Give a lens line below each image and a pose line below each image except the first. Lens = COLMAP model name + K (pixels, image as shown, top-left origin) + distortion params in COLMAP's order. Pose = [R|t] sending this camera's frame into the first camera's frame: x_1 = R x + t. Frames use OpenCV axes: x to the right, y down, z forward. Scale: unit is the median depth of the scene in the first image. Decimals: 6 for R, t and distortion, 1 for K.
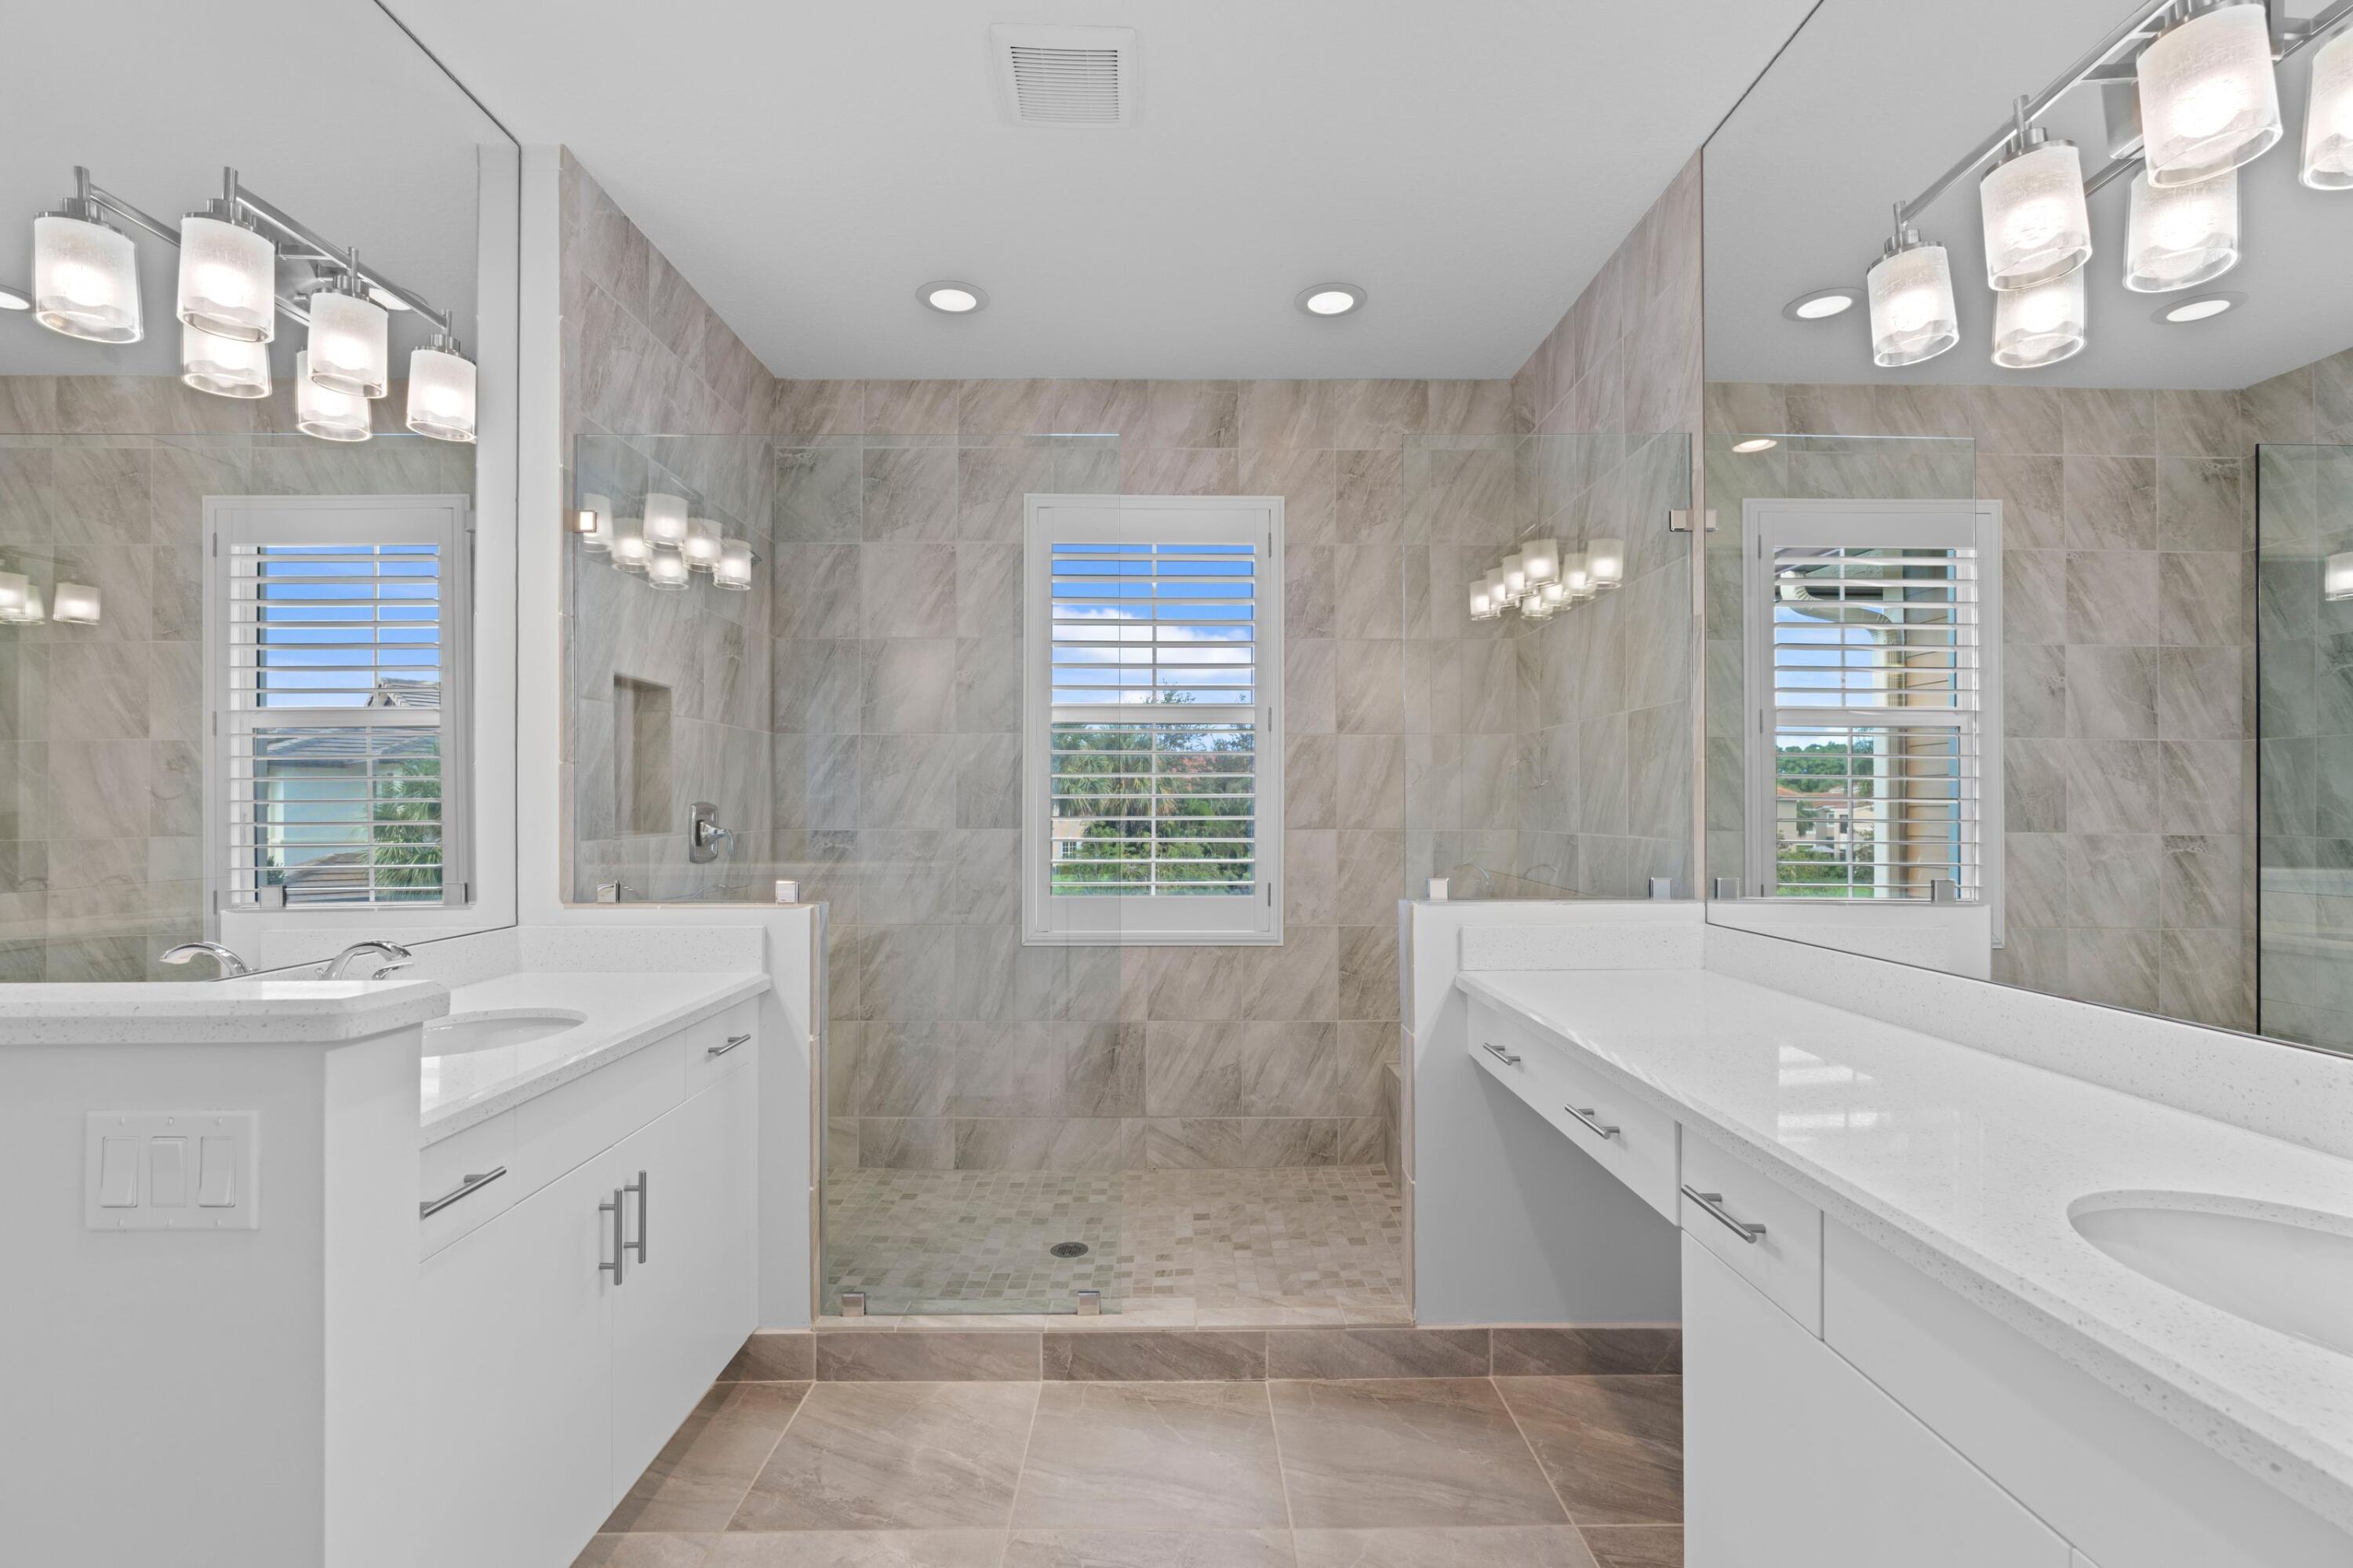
lens RADIAL K [[1076.0, 0, 1183.3], [0, 1076.0, 792.4], [0, 0, 1]] dist [-0.002176, 0.000733]
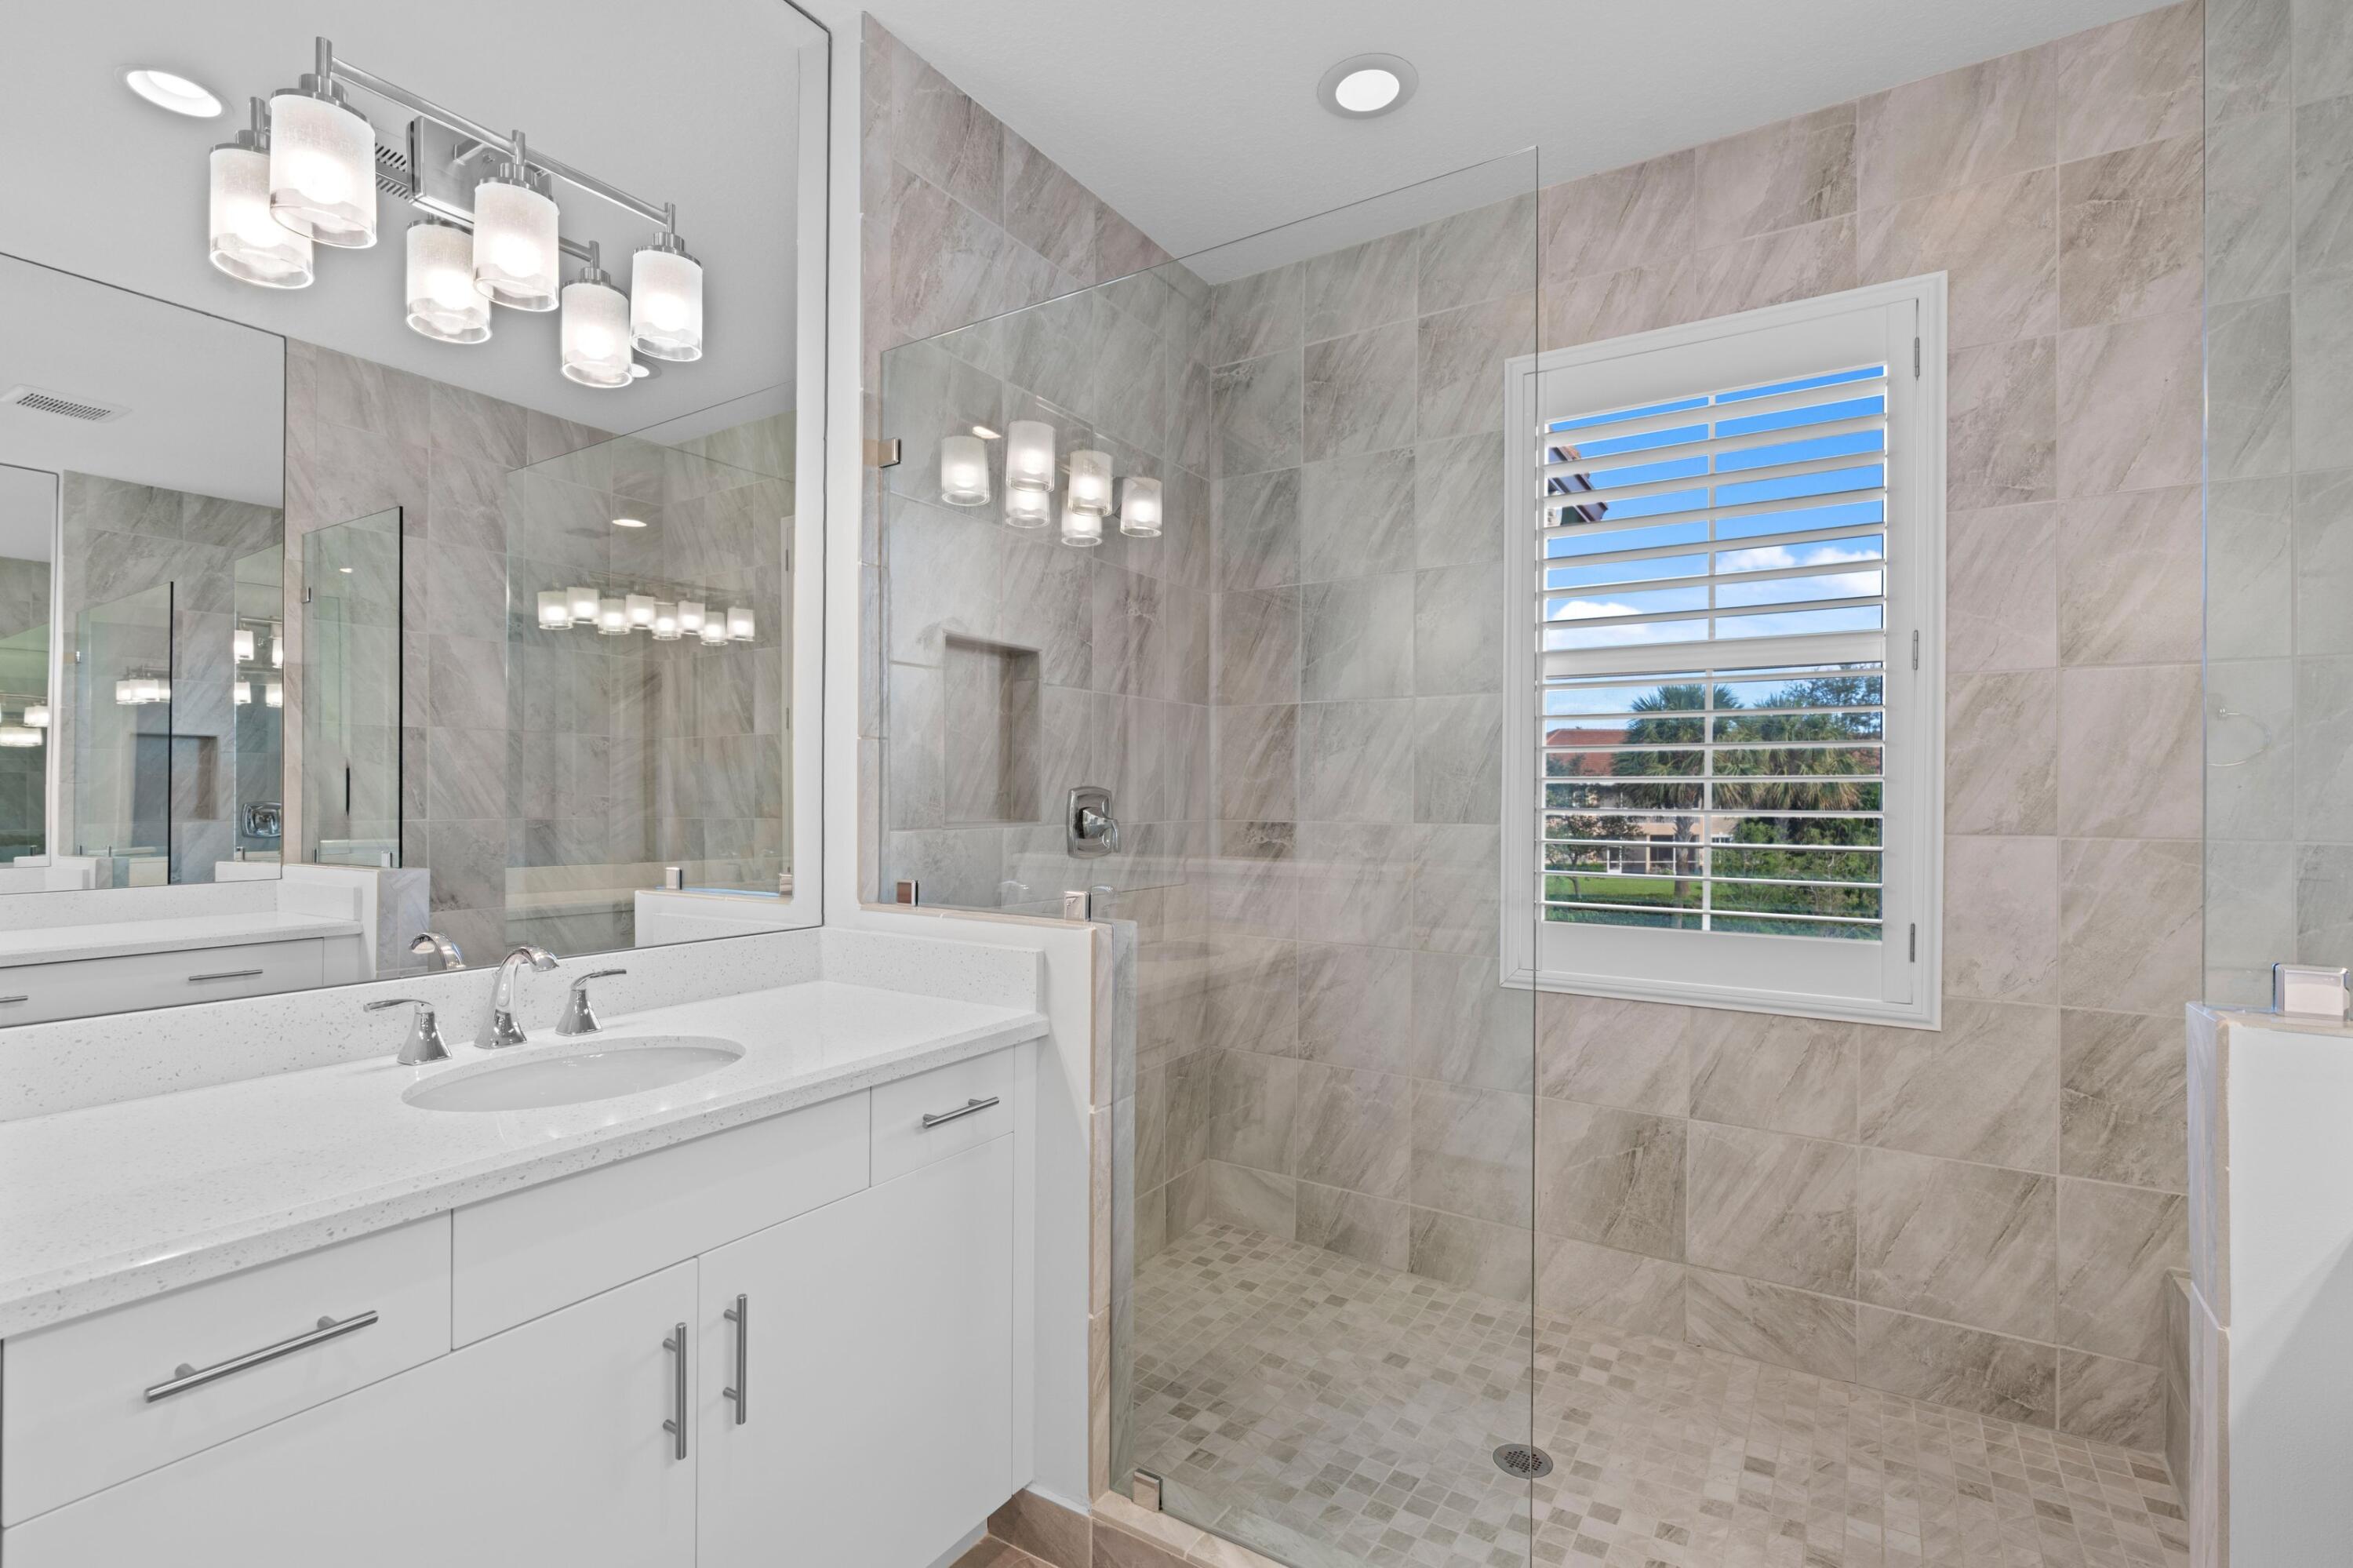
lens RADIAL K [[1076.0, 0, 1183.3], [0, 1076.0, 792.4], [0, 0, 1]] dist [-0.002176, 0.000733]
pose [[0.837873, 0.003447, -0.545854, 0.066249], [0.001775, 0.999958, 0.009039, 0.005176], [0.545862, -0.008542, 0.837832, 0.278167]]
